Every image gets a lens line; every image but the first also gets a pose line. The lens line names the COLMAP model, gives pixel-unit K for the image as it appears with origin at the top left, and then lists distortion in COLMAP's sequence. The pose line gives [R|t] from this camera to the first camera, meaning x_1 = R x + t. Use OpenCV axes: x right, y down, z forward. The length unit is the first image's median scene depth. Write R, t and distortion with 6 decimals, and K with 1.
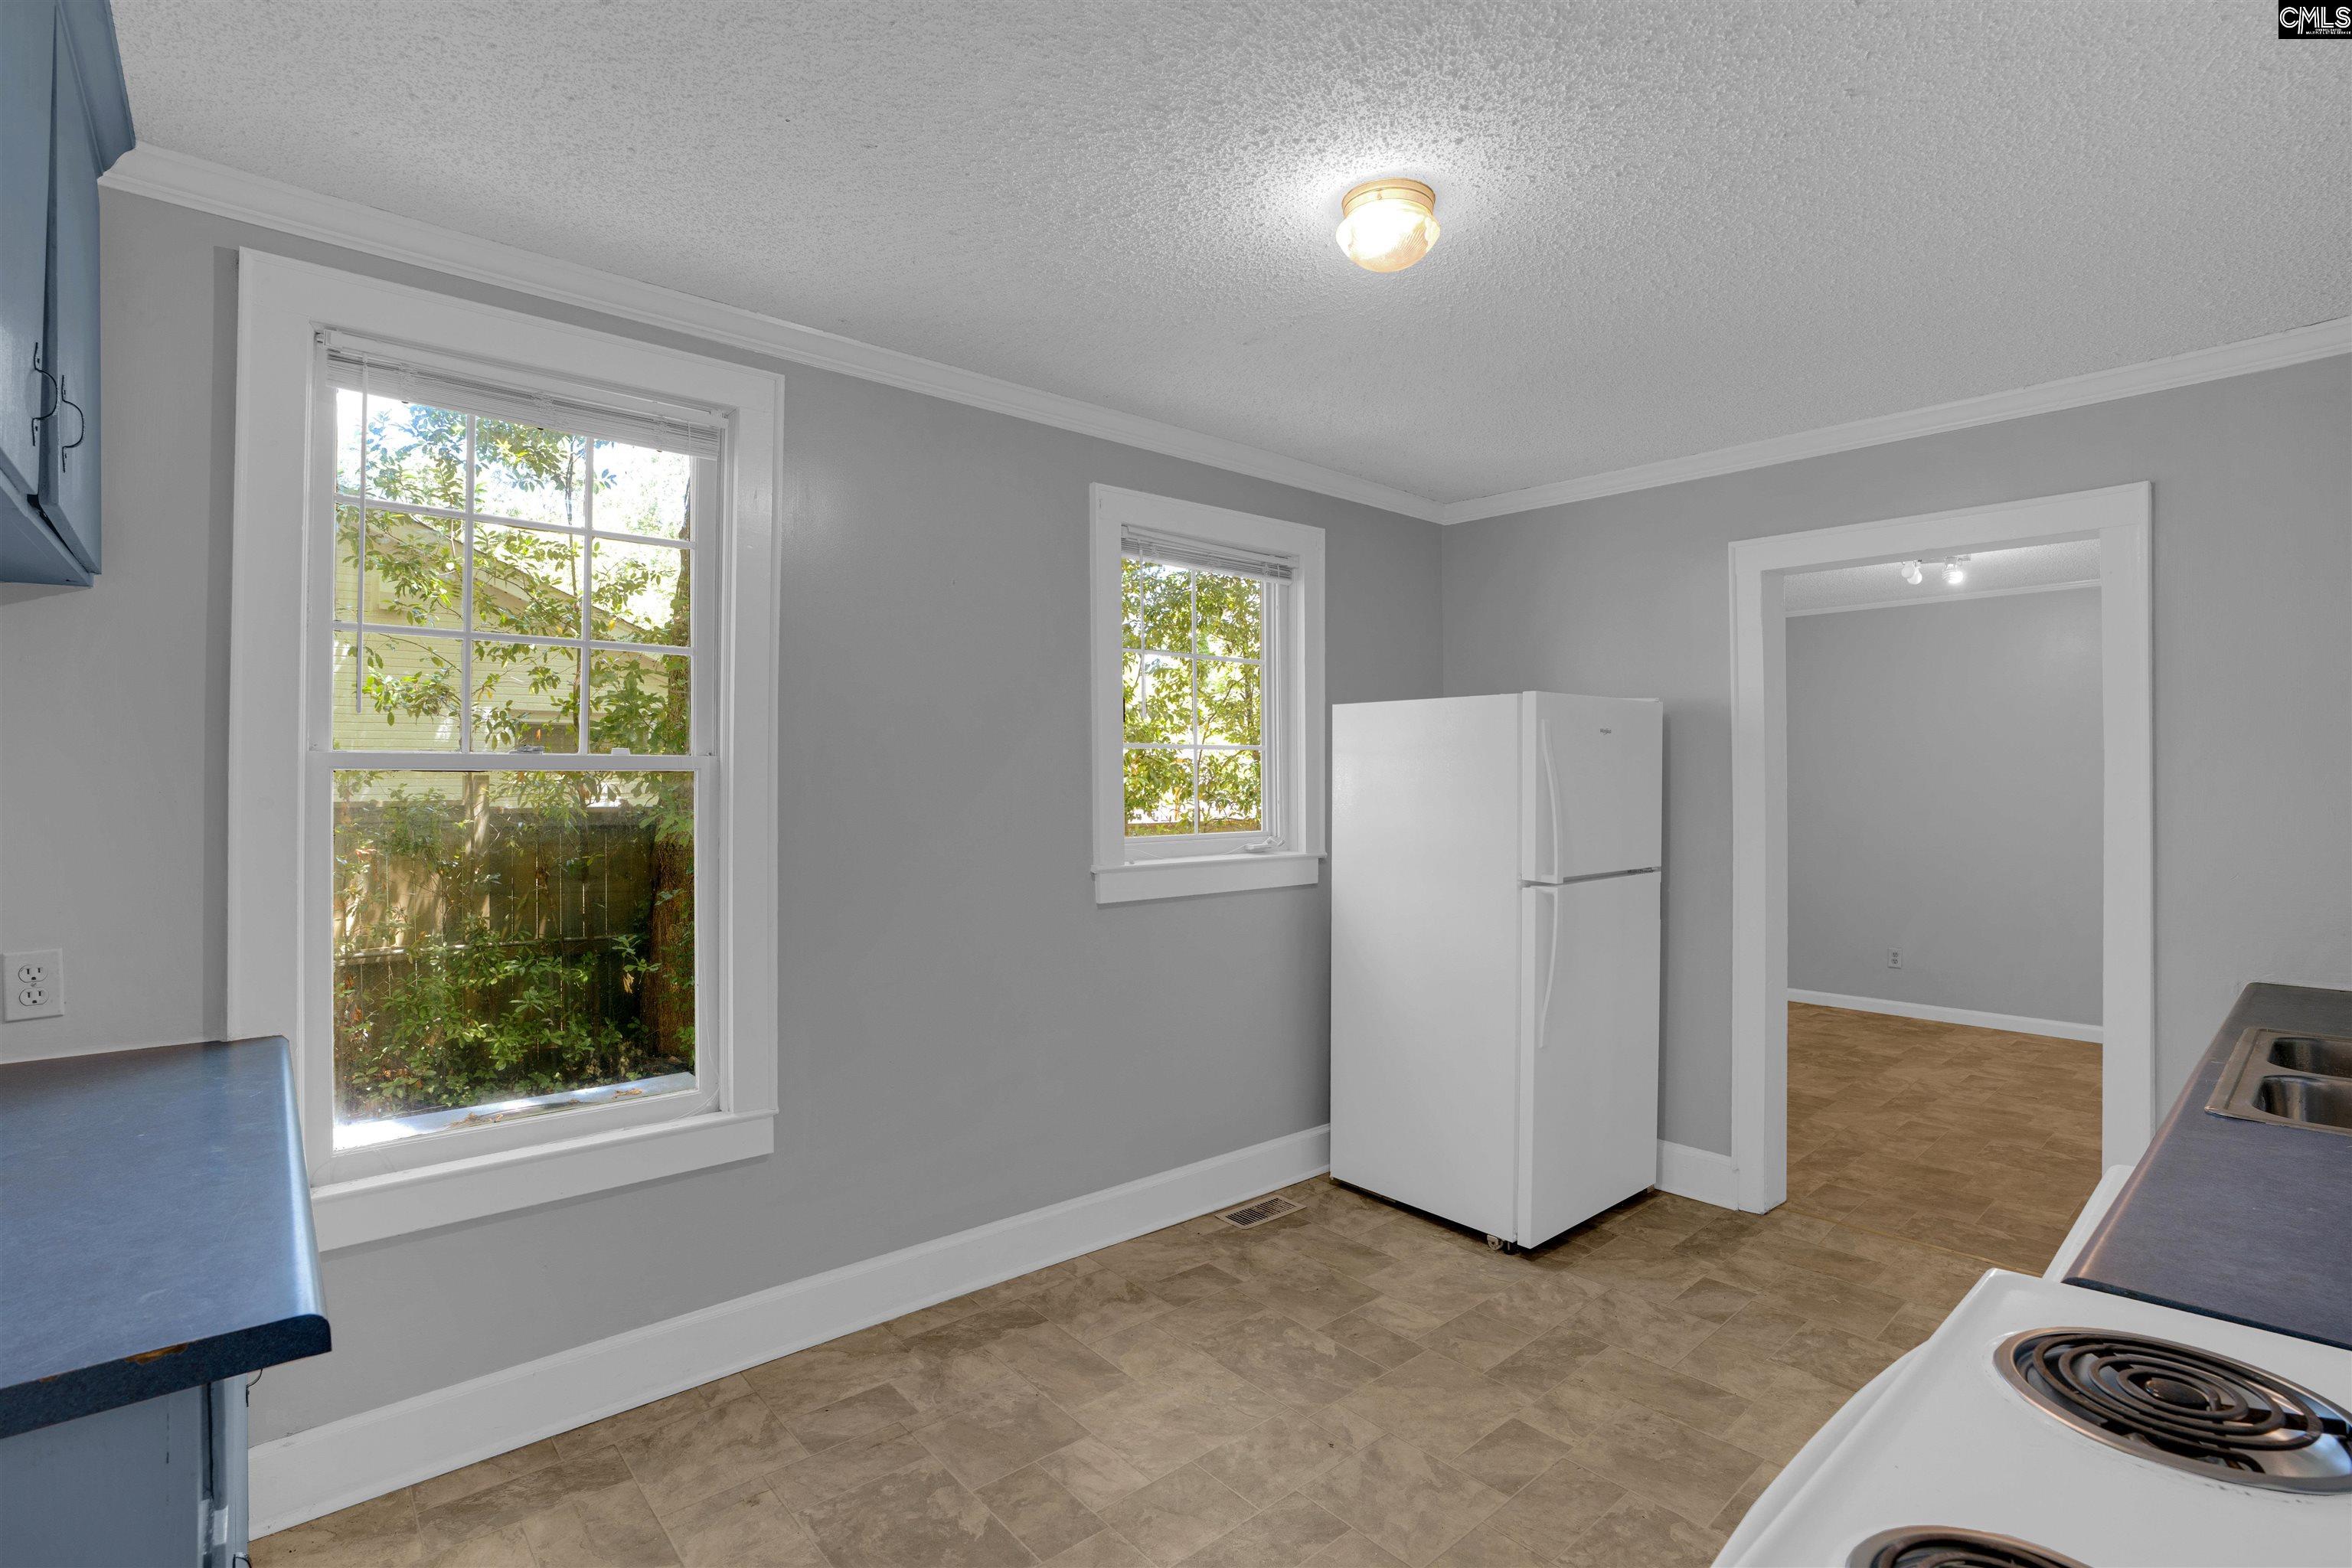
lens RADIAL K [[1105.8, 0, 1171.1], [0, 1105.8, 779.1], [0, 0, 1]] dist [-0.042664, 0.015640]
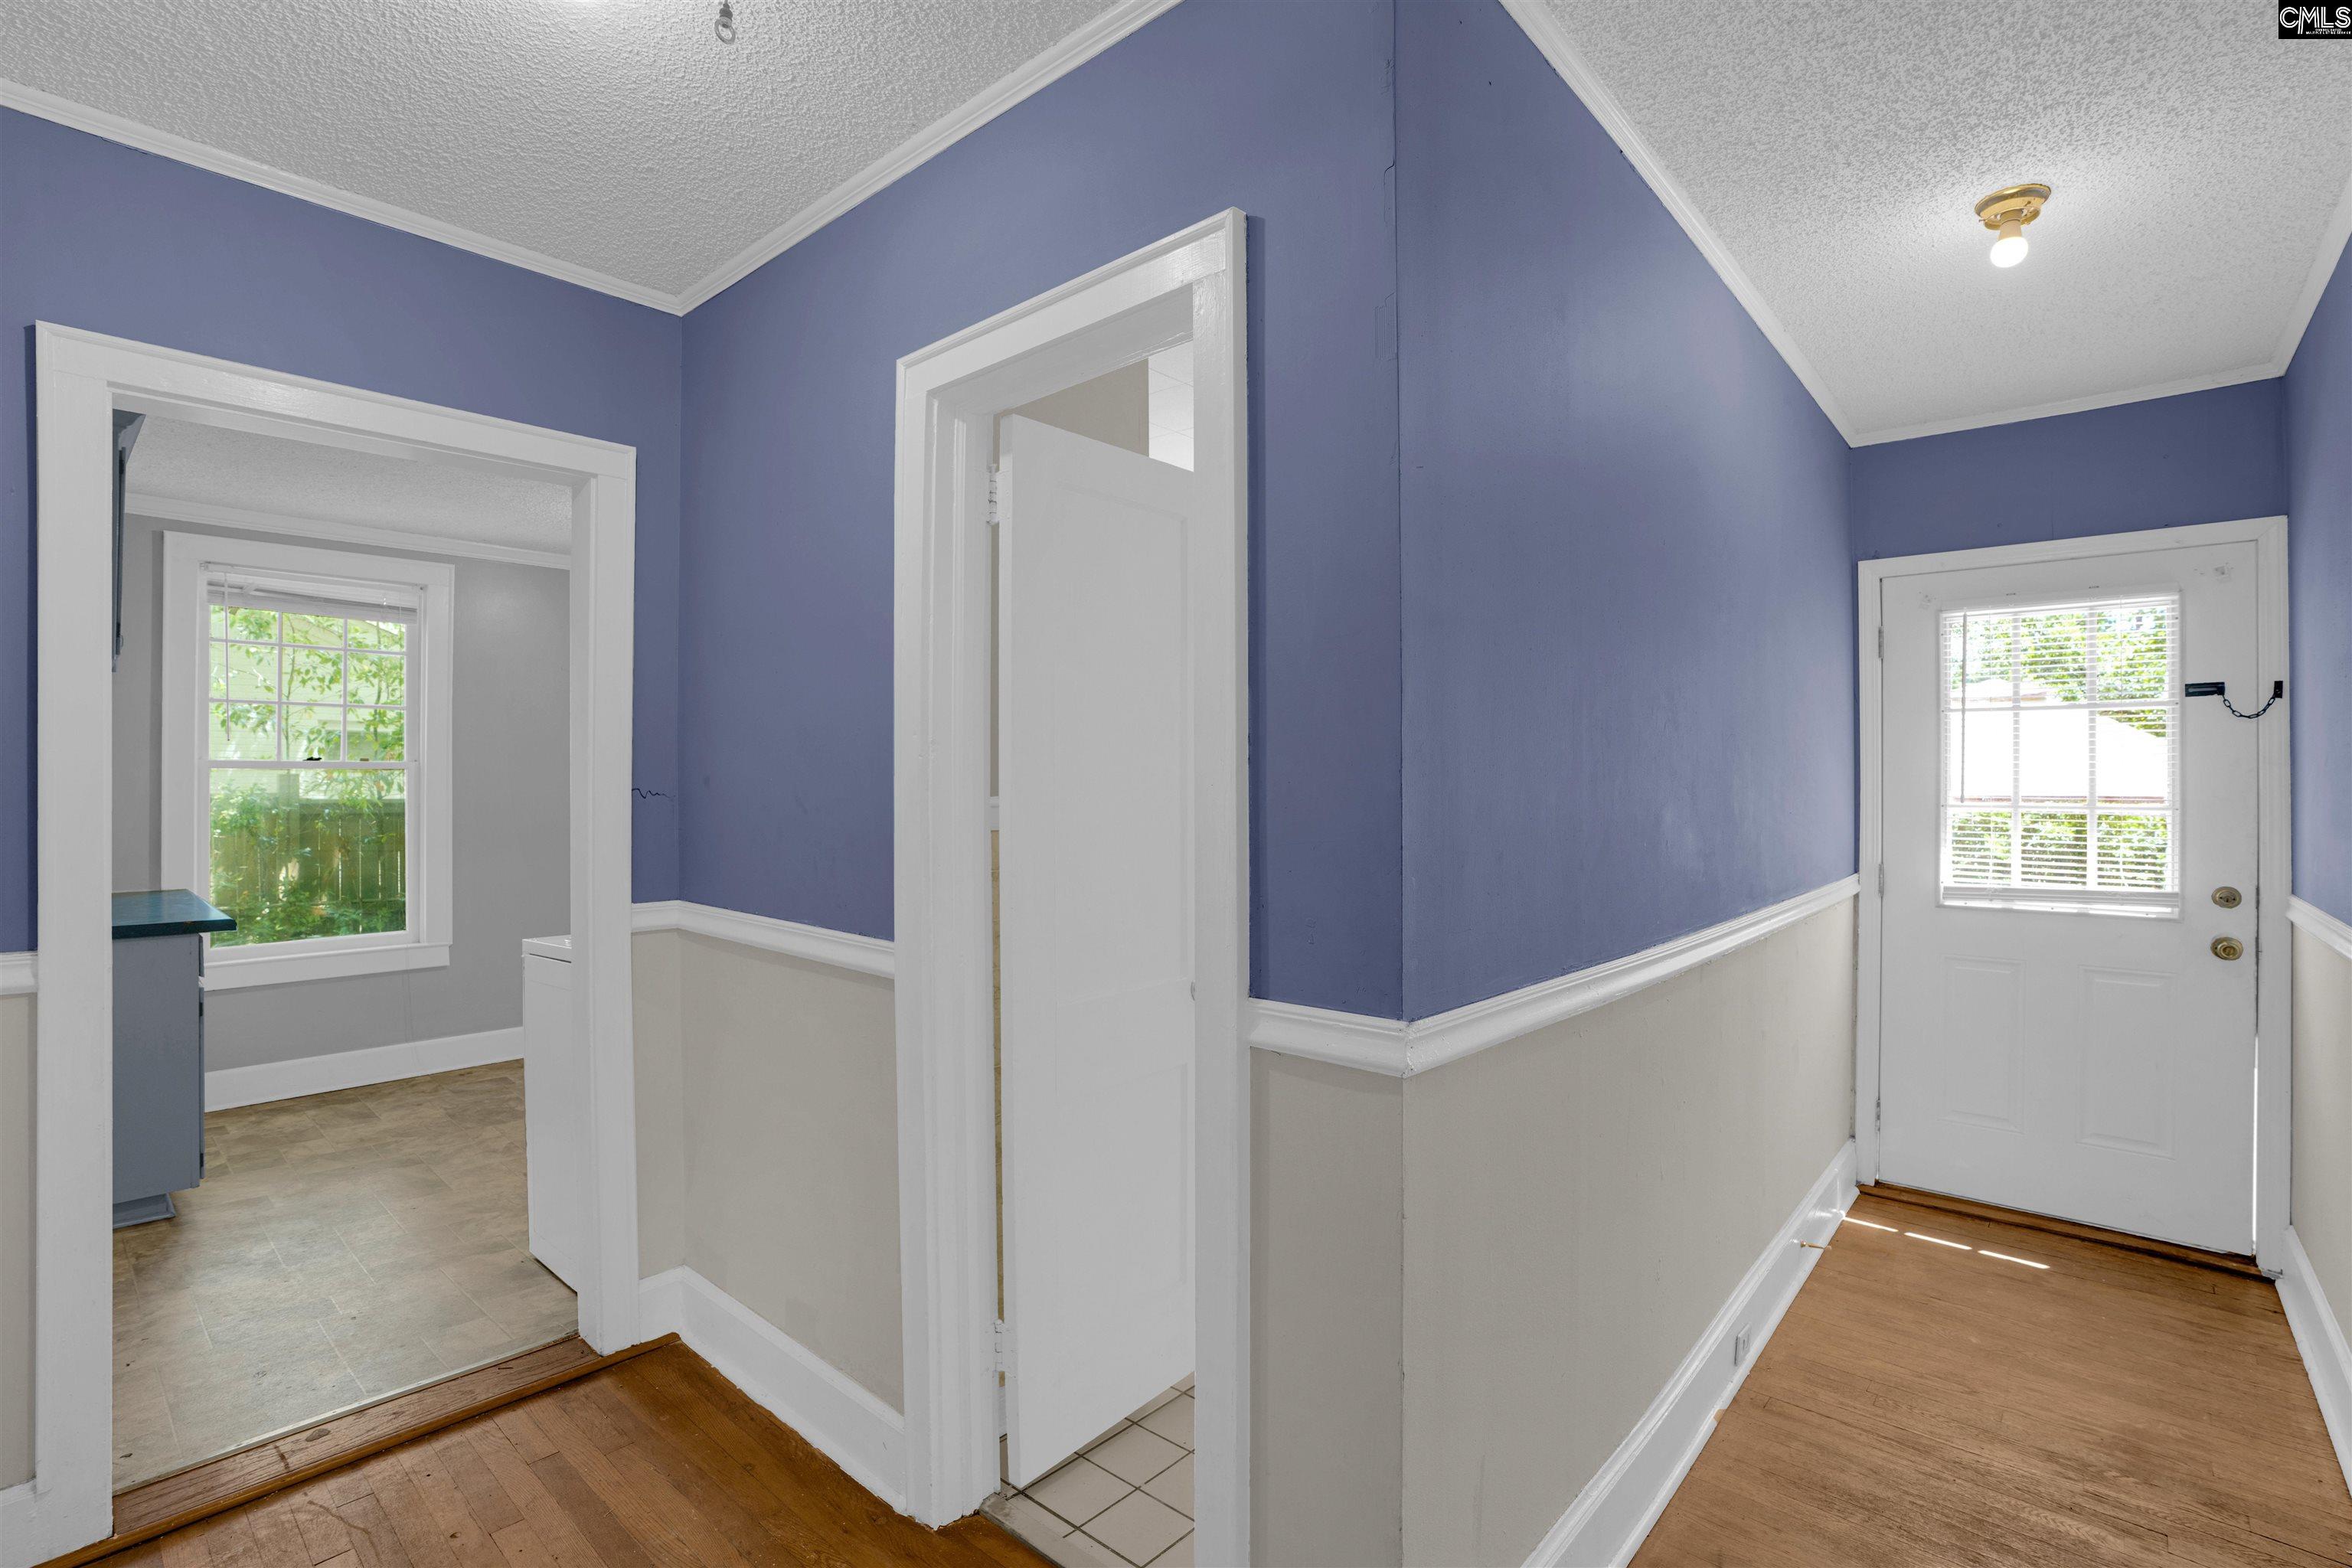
lens RADIAL K [[1105.8, 0, 1171.1], [0, 1105.8, 779.1], [0, 0, 1]] dist [-0.042664, 0.015640]
pose [[0.994600, -0.006284, 0.103588, 0.743593], [0.006158, 0.999980, 0.001542, 0.013969], [-0.103595, -0.000896, 0.994619, -1.101012]]
